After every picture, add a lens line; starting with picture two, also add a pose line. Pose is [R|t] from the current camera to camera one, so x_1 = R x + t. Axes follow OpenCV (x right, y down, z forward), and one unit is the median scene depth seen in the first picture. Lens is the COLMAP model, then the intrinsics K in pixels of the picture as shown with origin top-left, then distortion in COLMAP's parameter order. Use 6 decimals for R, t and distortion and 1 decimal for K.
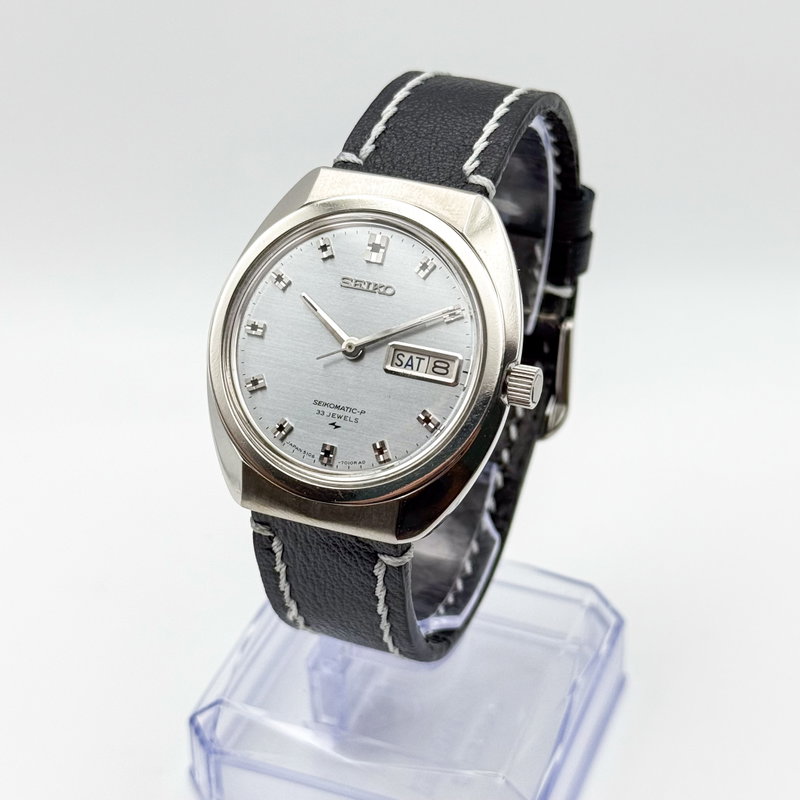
lens RADIAL K [[1811.6, 0, 400.0], [0, 1811.6, 444.2], [0, 0, 1]] dist [-0.013930, -0.009586]
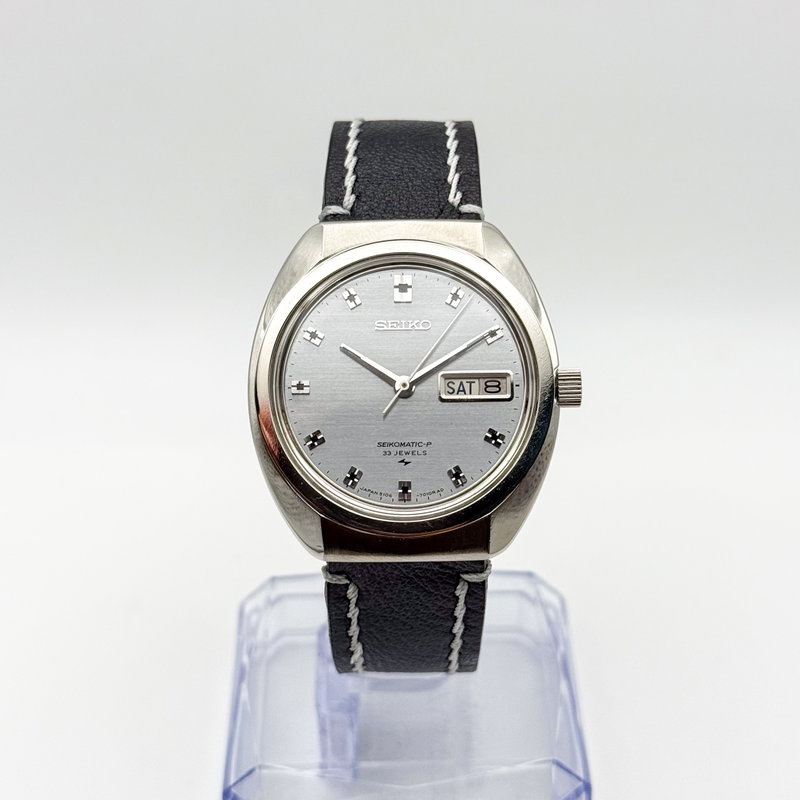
lens RADIAL K [[1811.6, 0, 400.0], [0, 1811.6, 444.2], [0, 0, 1]] dist [-0.013930, -0.009586]
pose [[0.926600, -0.209311, 0.312411, -0.353464], [0.216937, 0.976129, 0.010567, -0.031226], [-0.307165, 0.057982, 0.949888, 0.012275]]
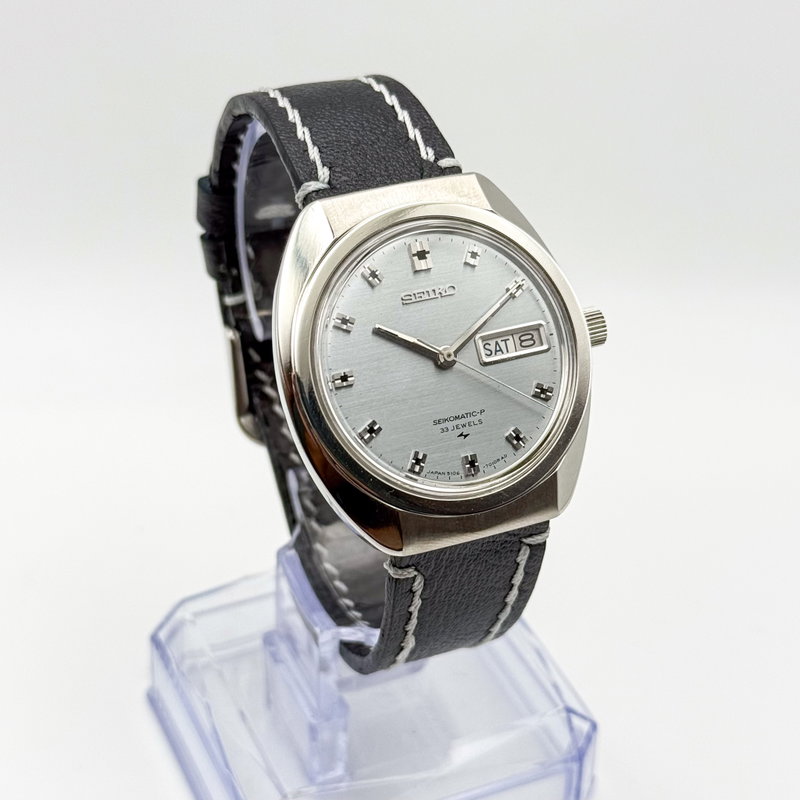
lens RADIAL K [[1811.6, 0, 400.0], [0, 1811.6, 444.2], [0, 0, 1]] dist [-0.013930, -0.009586]
pose [[0.700929, -0.388280, 0.598279, -0.637537], [0.384818, 0.912139, 0.141130, -0.154896], [-0.600511, 0.131306, 0.788762, 0.239279]]
